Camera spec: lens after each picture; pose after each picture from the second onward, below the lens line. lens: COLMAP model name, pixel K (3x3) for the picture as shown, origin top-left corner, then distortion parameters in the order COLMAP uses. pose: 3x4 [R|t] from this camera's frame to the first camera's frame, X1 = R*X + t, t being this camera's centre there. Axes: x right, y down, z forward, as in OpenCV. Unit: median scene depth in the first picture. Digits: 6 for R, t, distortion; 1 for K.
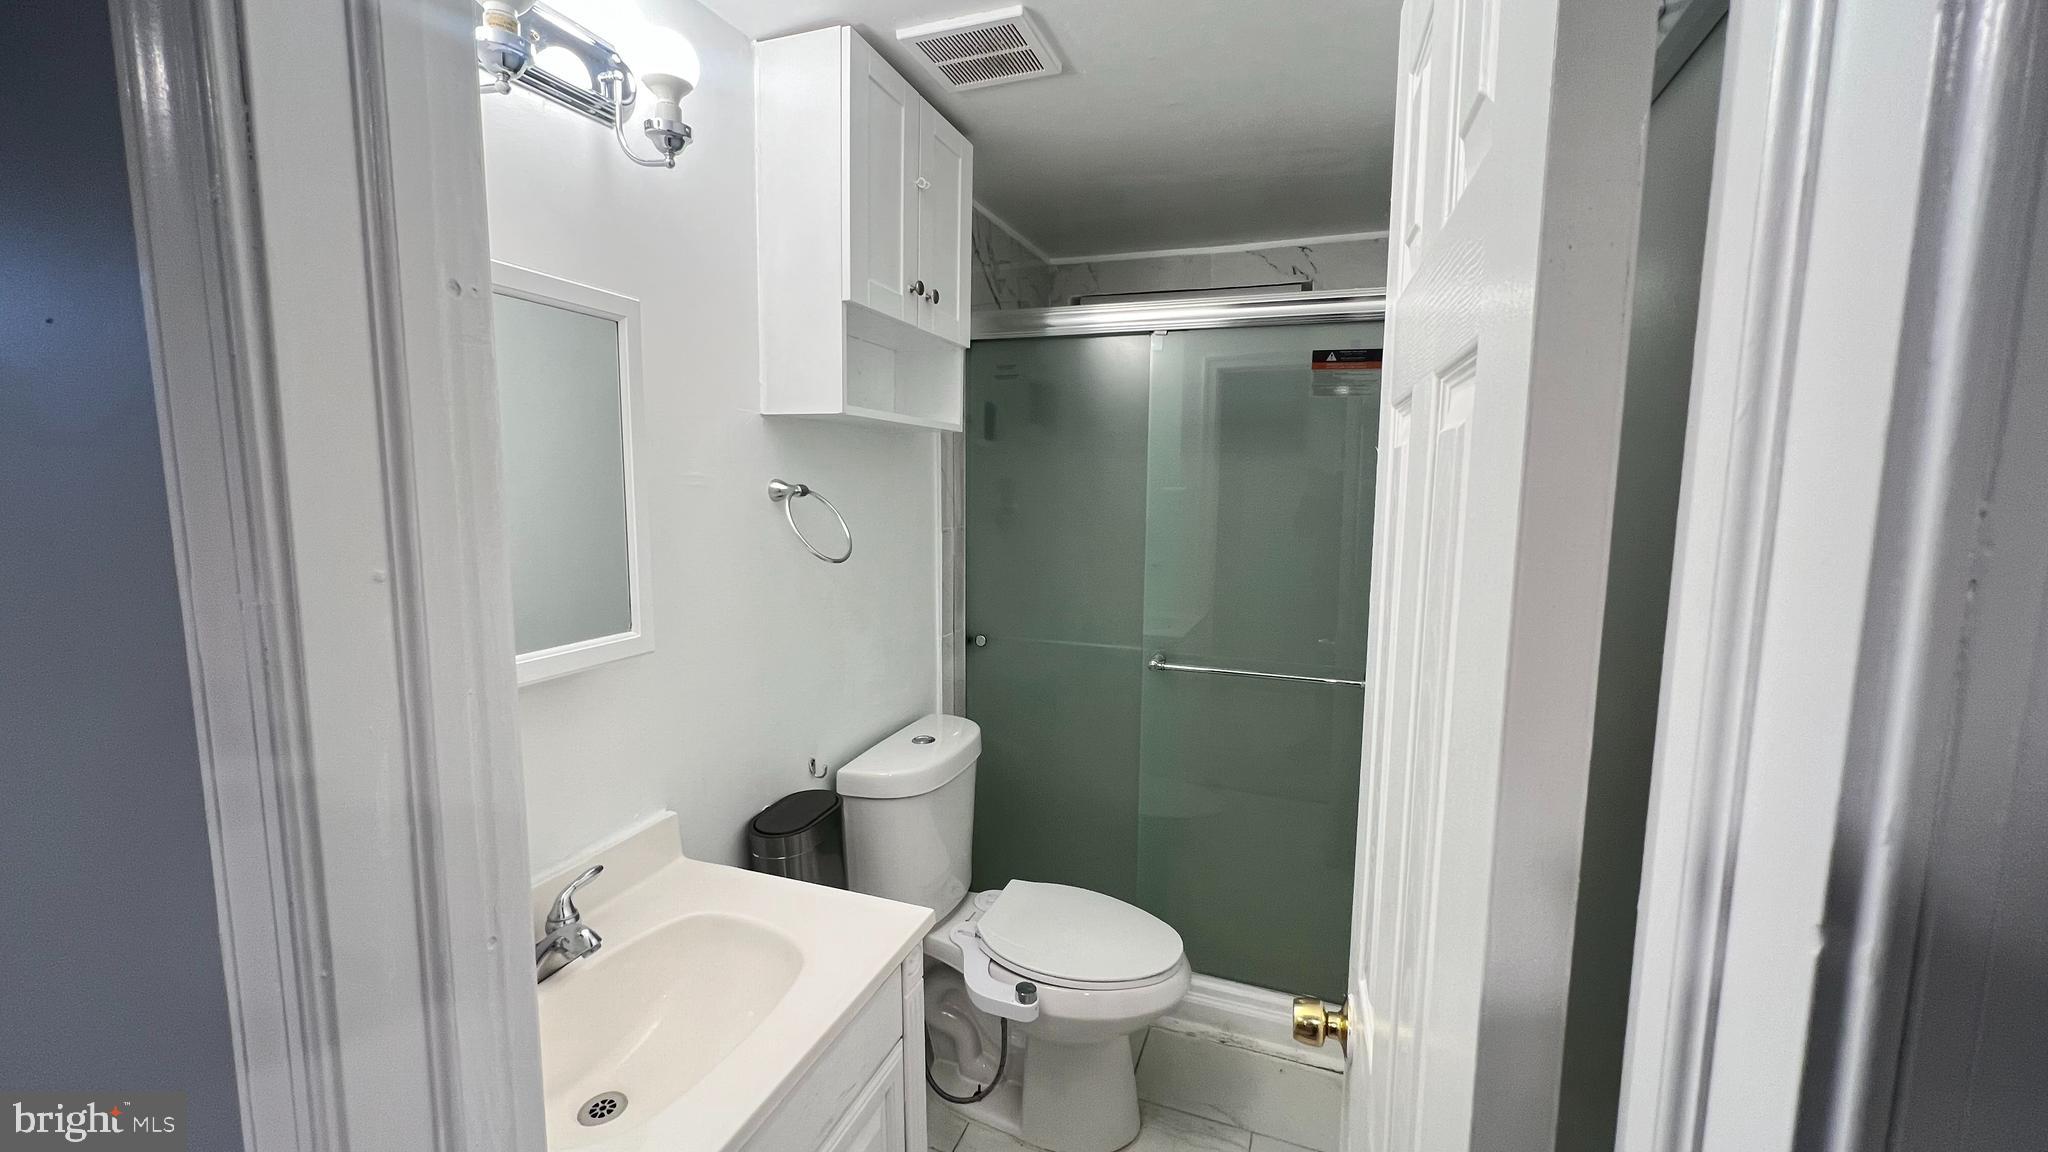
lens RADIAL K [[804.8, 0, 1024.3], [0, 804.8, 569.0], [0, 0, 1]] dist [-0.000768, -0.000106]
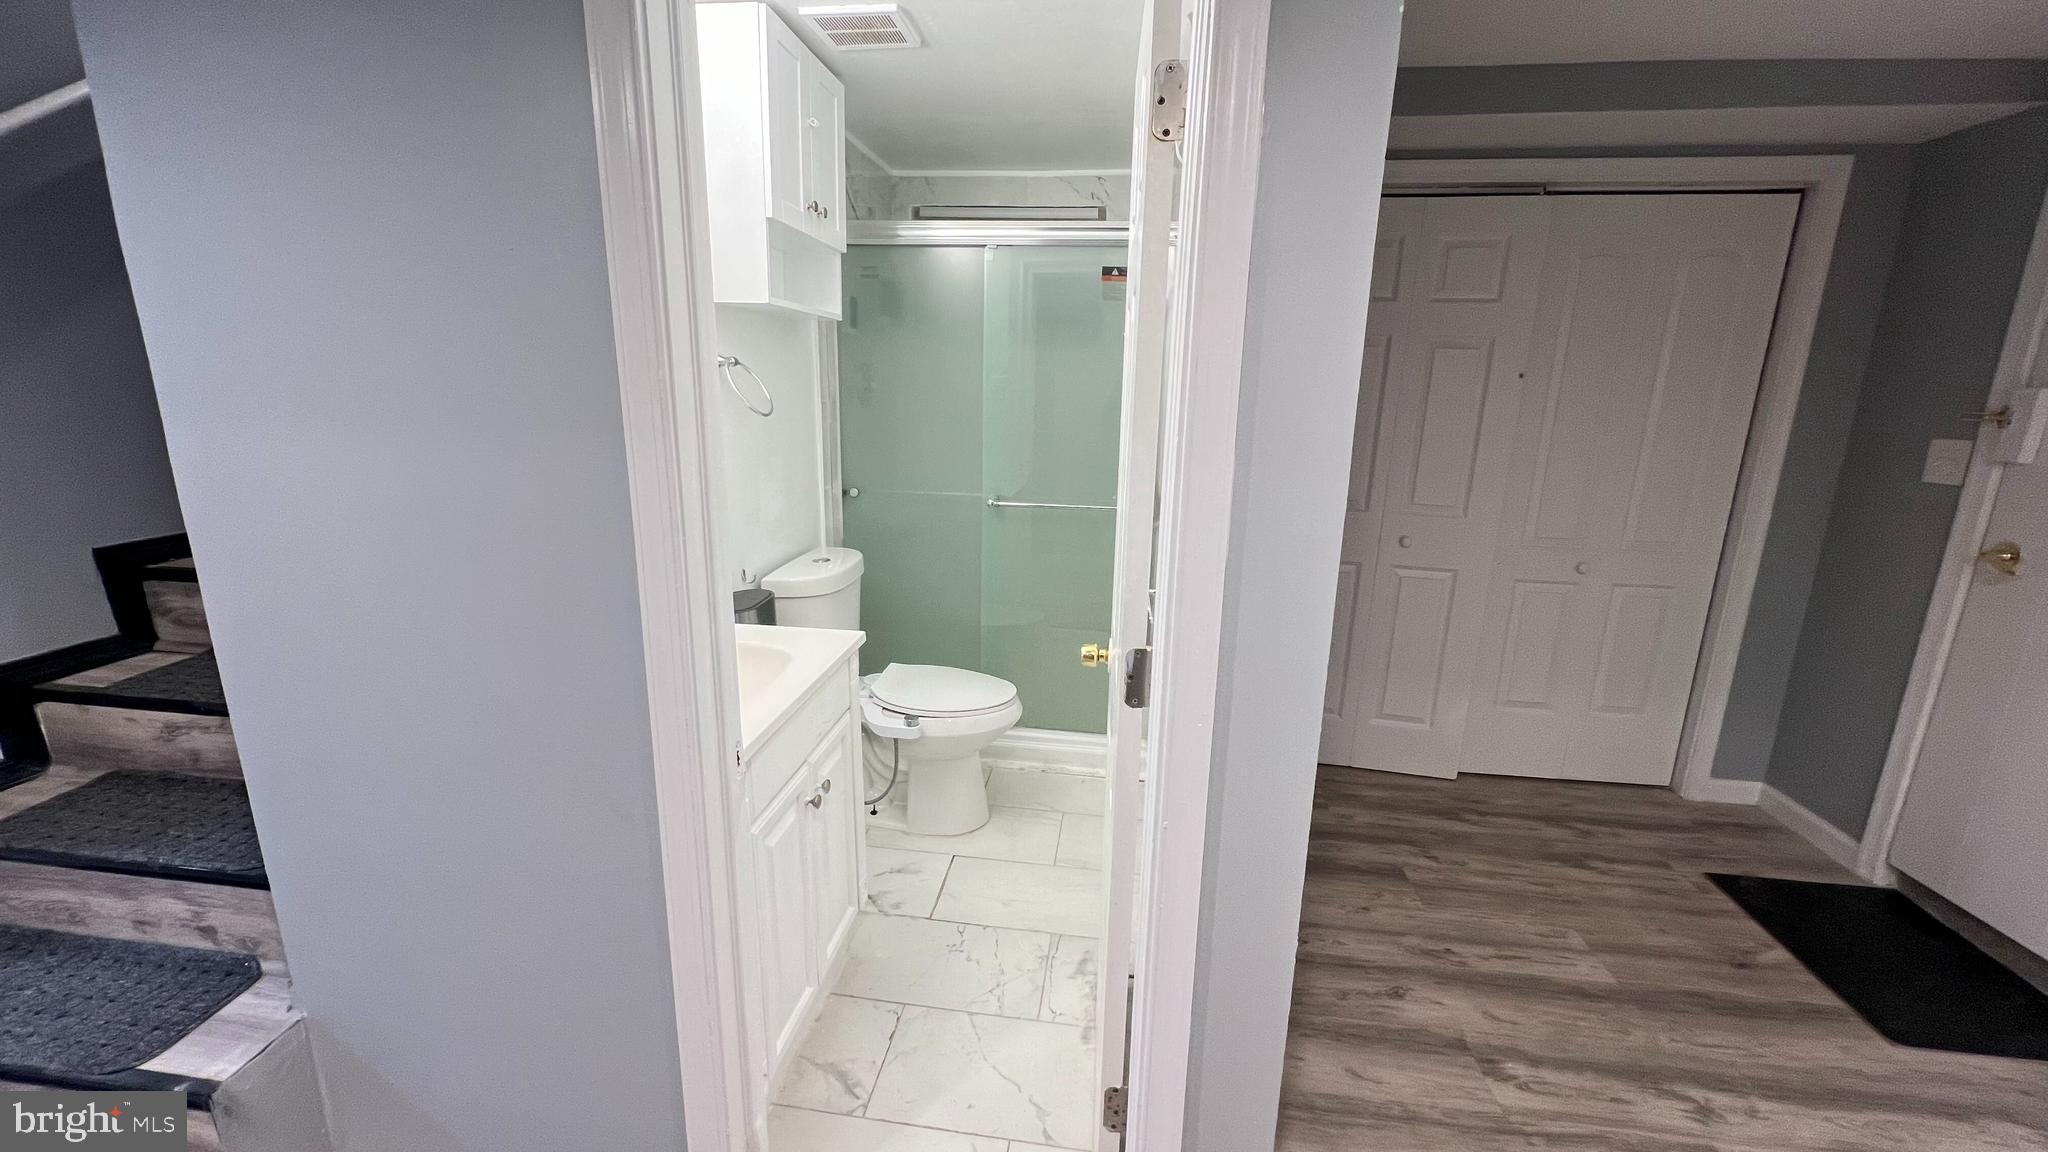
lens RADIAL K [[811.7, 0, 1017.8], [0, 811.7, 572.3], [0, 0, 1]] dist [-0.001436, -0.000534]
pose [[0.976503, -0.039016, 0.211942, -0.097715], [0.013020, 0.992359, 0.122694, 0.076286], [-0.215110, -0.117052, 0.969550, -0.379588]]
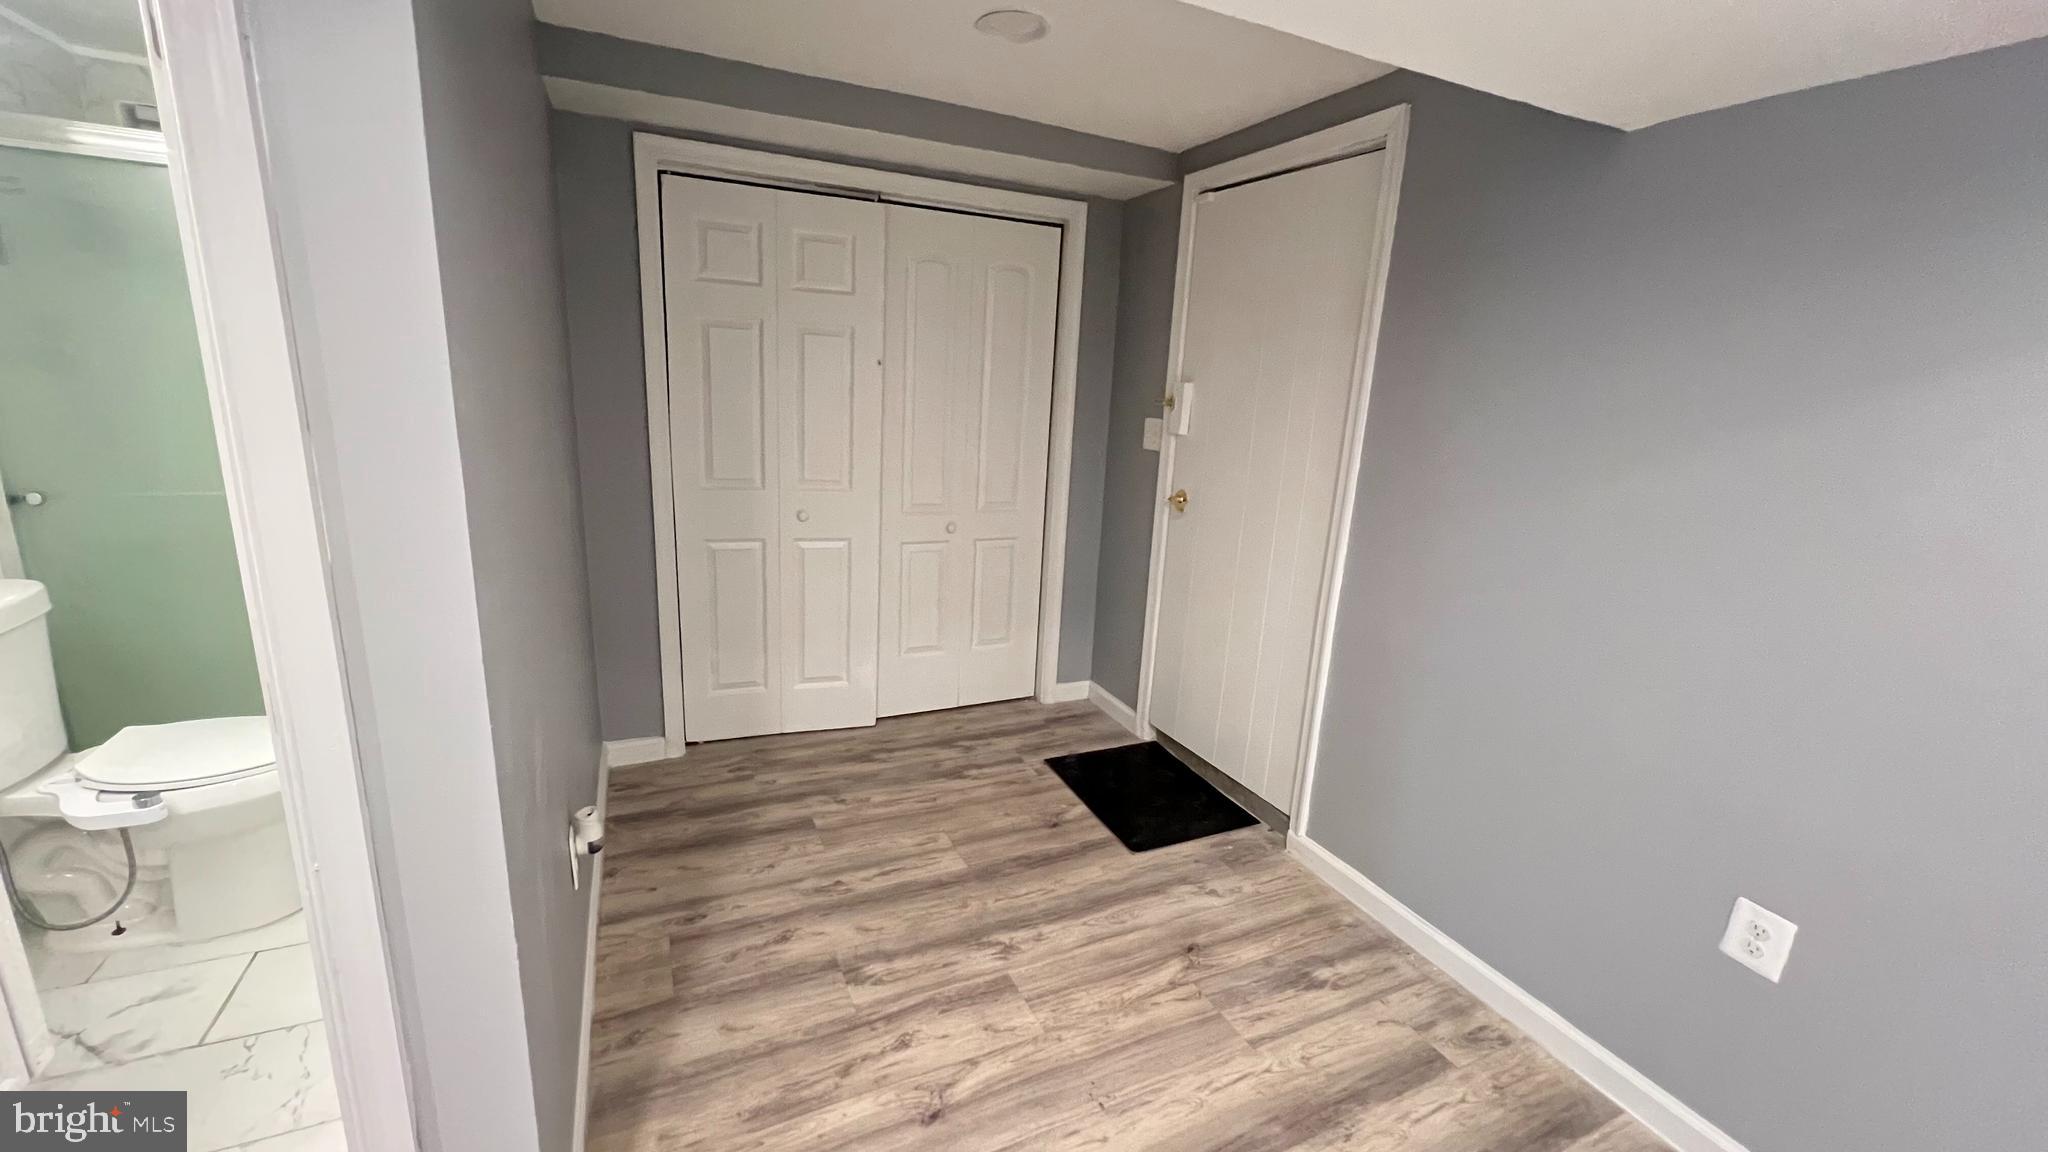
lens RADIAL K [[811.7, 0, 1017.8], [0, 811.7, 572.3], [0, 0, 1]] dist [-0.001436, -0.000534]
pose [[0.706717, -0.139598, 0.693588, 0.105278], [0.035312, 0.986079, 0.162487, 0.078257], [-0.706615, -0.090340, 0.701808, -0.512747]]
